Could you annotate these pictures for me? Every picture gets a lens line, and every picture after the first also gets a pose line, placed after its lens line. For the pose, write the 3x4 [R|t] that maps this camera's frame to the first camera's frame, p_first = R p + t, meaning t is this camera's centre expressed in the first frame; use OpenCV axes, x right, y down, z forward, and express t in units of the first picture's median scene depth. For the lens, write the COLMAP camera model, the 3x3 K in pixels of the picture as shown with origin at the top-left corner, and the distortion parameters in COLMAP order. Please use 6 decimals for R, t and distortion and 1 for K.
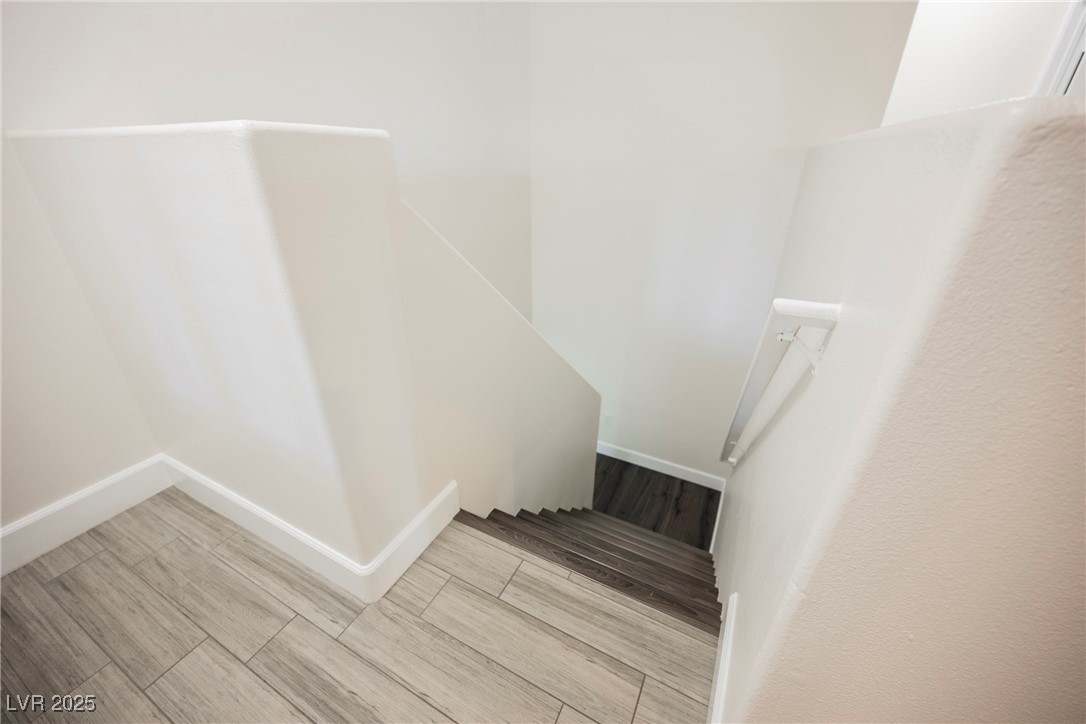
lens RADIAL K [[428.9, 0, 542.5], [0, 428.9, 363.7], [0, 0, 1]] dist [-0.002315, 0.000217]
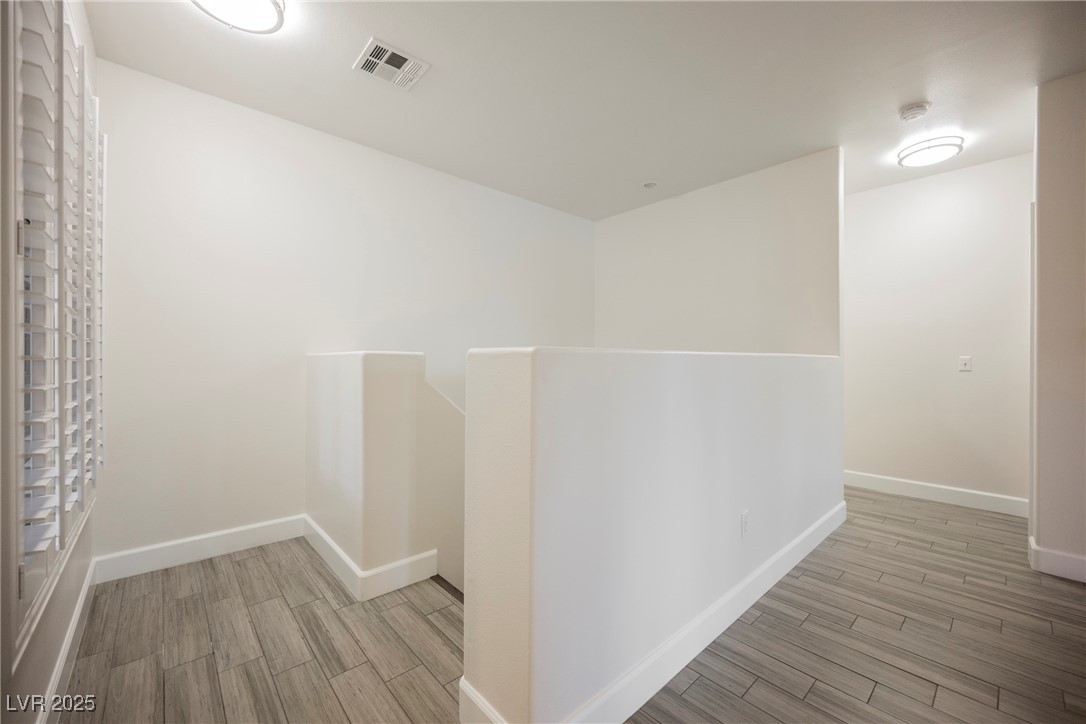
lens RADIAL K [[428.9, 0, 537.1], [0, 428.9, 360.6], [0, 0, 1]] dist [-0.002315, 0.000217]
pose [[0.932939, -0.000578, -0.360033, 0.863839], [-0.158159, 0.897687, -0.411271, 0.295935], [0.323435, 0.440634, 0.837396, -0.606952]]
